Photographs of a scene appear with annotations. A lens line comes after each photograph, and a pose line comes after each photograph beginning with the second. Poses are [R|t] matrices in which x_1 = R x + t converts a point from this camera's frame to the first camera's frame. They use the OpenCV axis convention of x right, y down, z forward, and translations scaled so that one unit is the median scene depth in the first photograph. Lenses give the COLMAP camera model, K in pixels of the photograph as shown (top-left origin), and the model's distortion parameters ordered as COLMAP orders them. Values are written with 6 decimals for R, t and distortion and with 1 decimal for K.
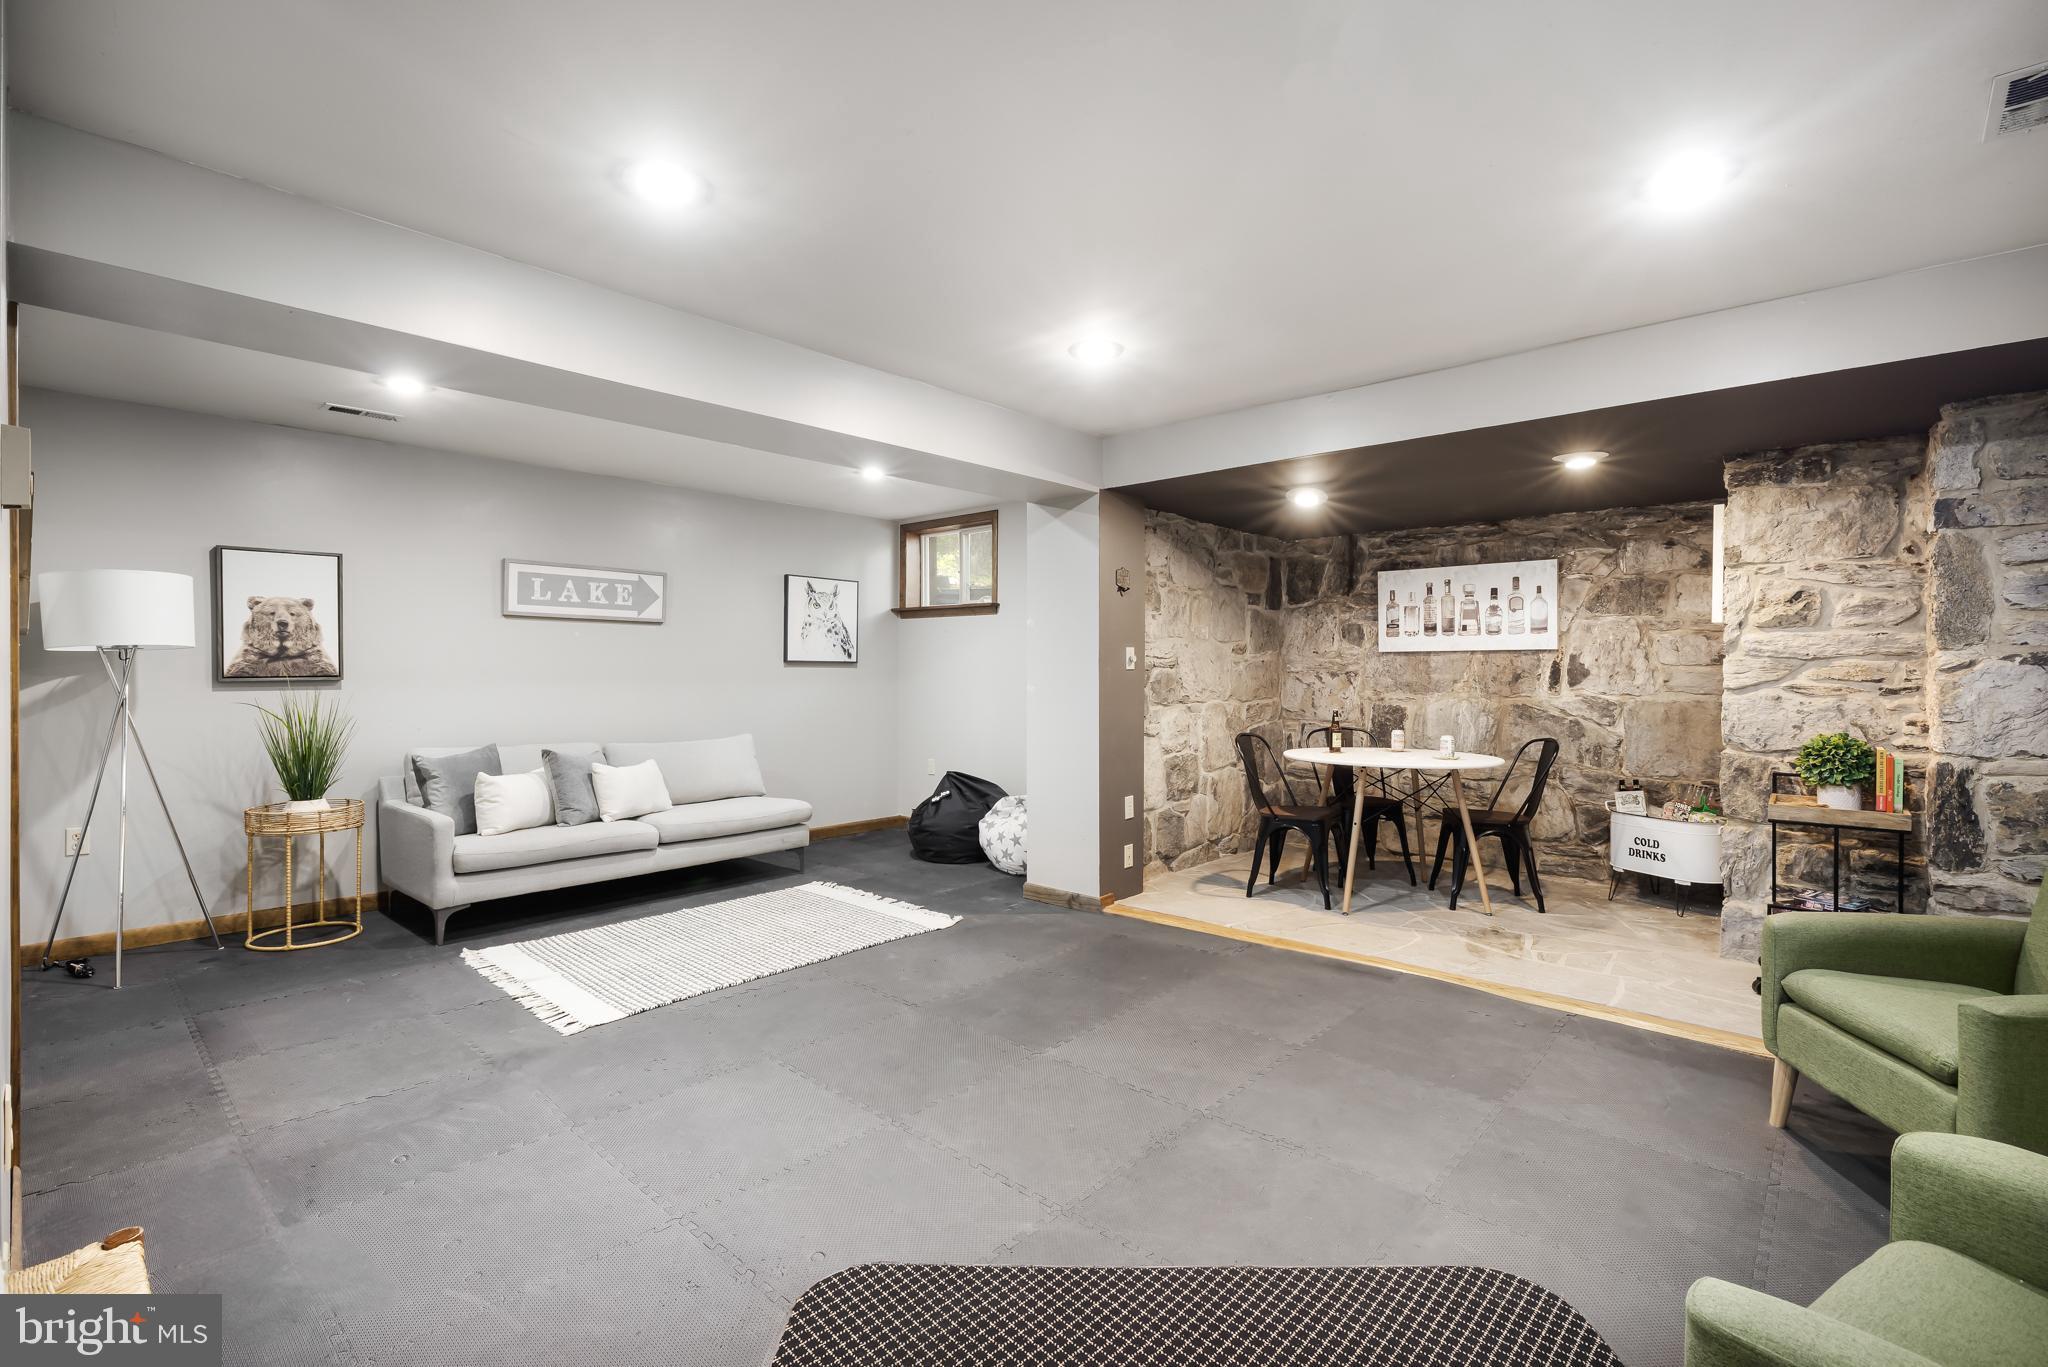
lens RADIAL K [[925.7, 0, 1037.3], [0, 925.7, 674.3], [0, 0, 1]] dist [-0.000522, 0.000138]
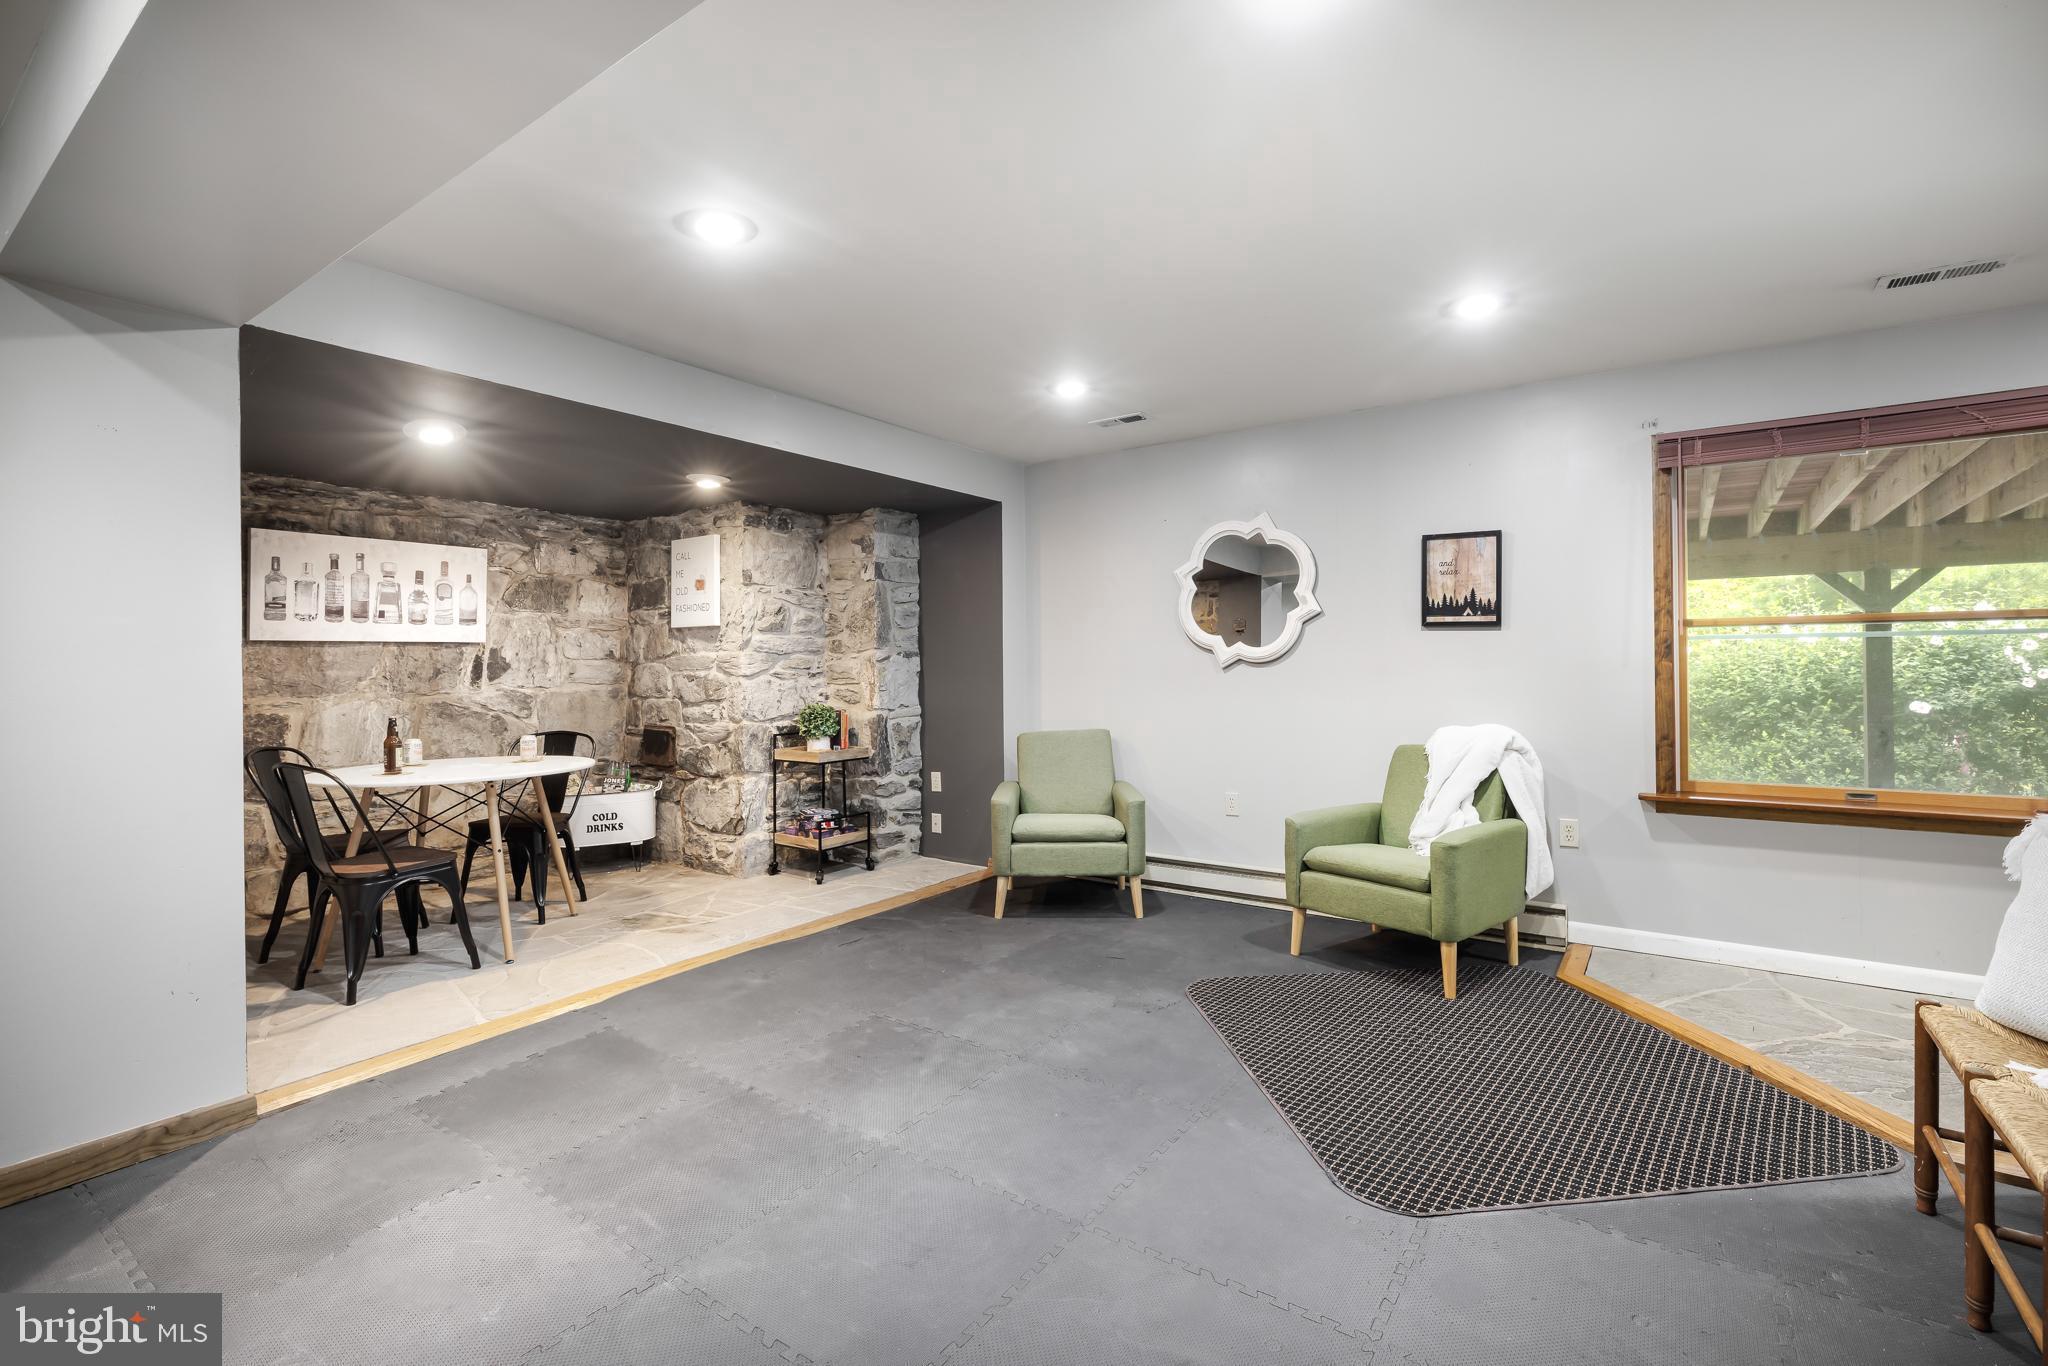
lens RADIAL K [[923.3, 0, 1024.0], [0, 923.3, 665.3], [0, 0, 1]] dist [0.000324, 0.000245]
pose [[-0.116916, -0.001930, 0.993140, -0.485977], [0.013800, 0.999898, 0.003568, 0.000923], [-0.993046, 0.014123, -0.116878, 0.589775]]
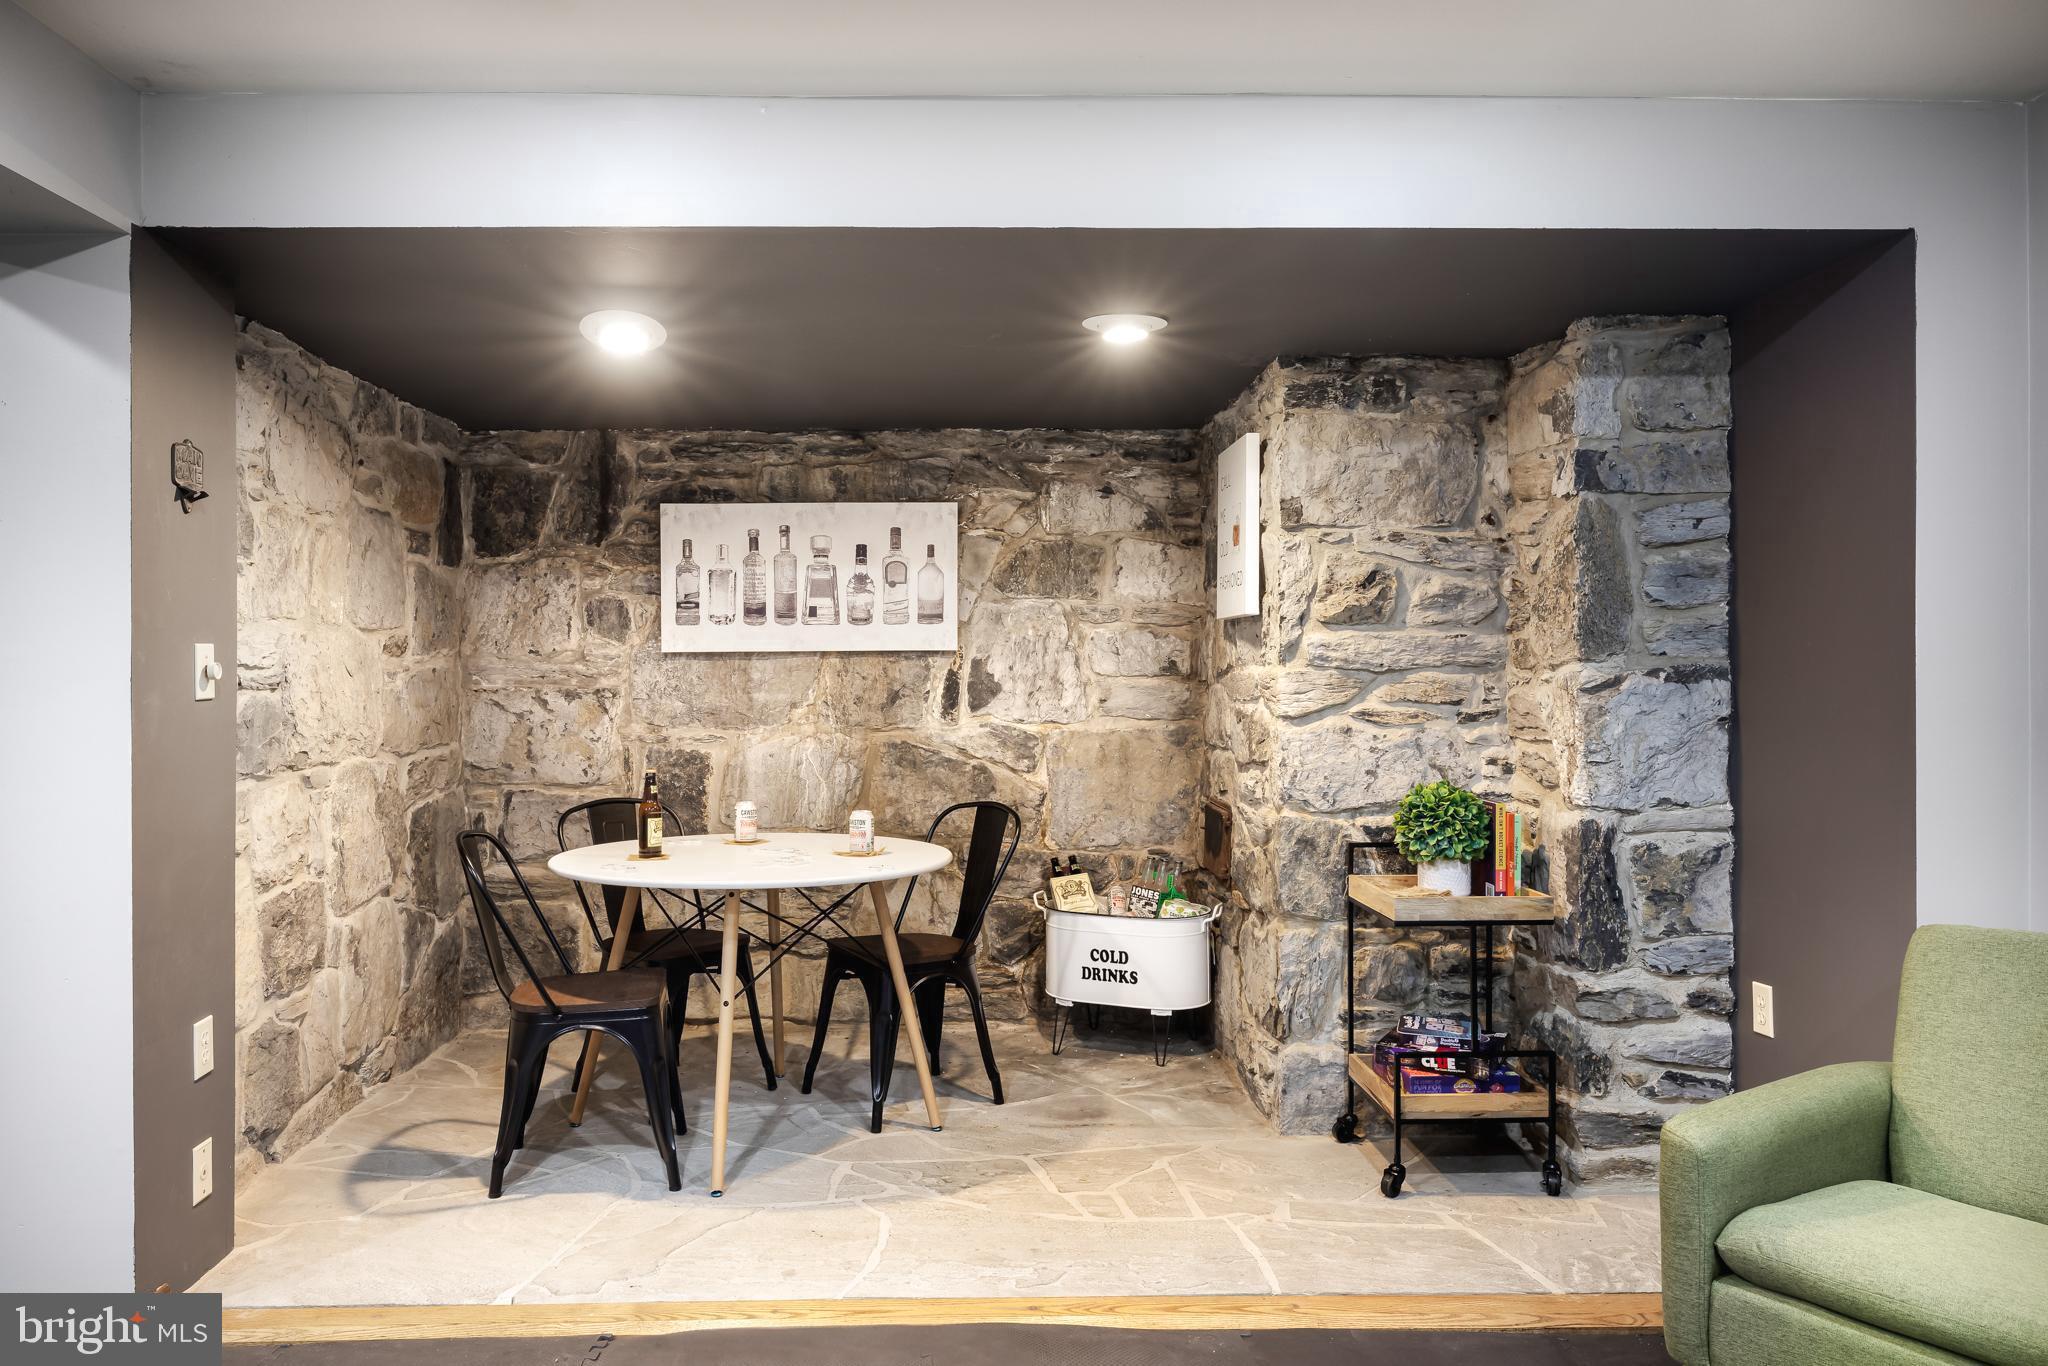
lens RADIAL K [[1410.4, 0, 960.7], [0, 1410.4, 660.8], [0, 0, 1]] dist [-0.003850, -0.000413]
pose [[0.736772, -0.001620, 0.676140, -0.068652], [0.008107, 0.999946, -0.006438, -0.015087], [-0.676093, 0.010224, 0.736745, 0.333192]]
